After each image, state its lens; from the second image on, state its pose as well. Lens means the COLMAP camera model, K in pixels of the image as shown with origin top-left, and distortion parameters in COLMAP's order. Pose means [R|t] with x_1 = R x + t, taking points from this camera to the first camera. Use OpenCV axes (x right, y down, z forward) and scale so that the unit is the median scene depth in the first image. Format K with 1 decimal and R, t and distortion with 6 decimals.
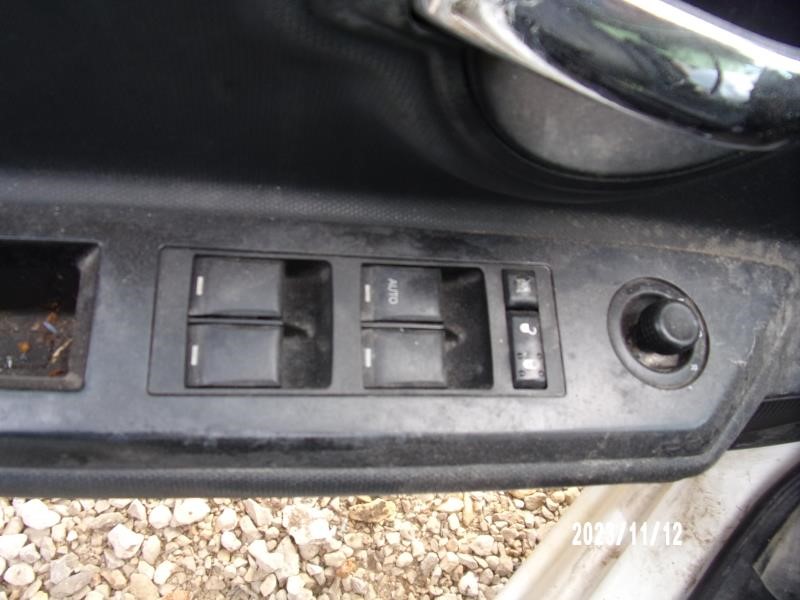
lens RADIAL K [[579.0, 0, 400.0], [0, 579.0, 300.0], [0, 0, 1]] dist [-0.024491, -0.002465]
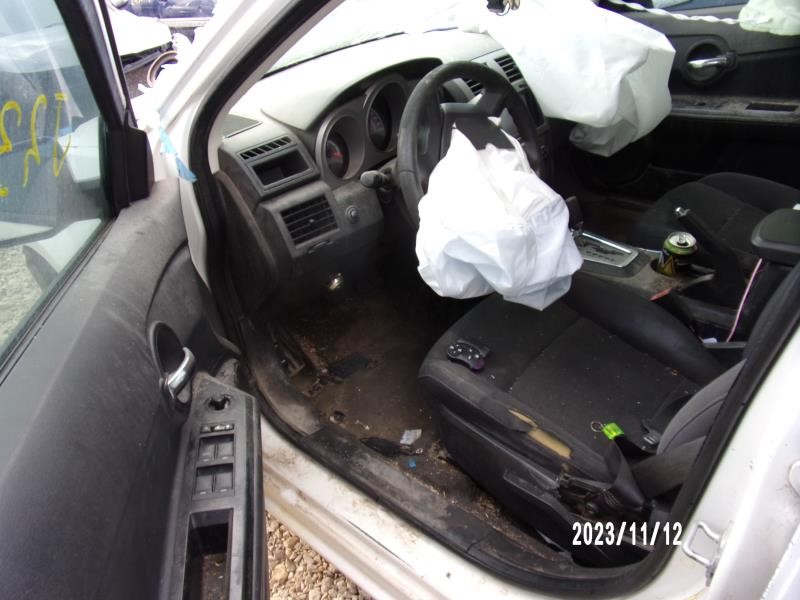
lens RADIAL K [[579.0, 0, 400.0], [0, 579.0, 300.0], [0, 0, 1]] dist [-0.024491, -0.002465]
pose [[-0.191715, -0.621040, 0.759970, -2.379495], [0.903703, 0.190346, 0.383523, -0.484135], [-0.382840, 0.760314, 0.524743, -2.097354]]
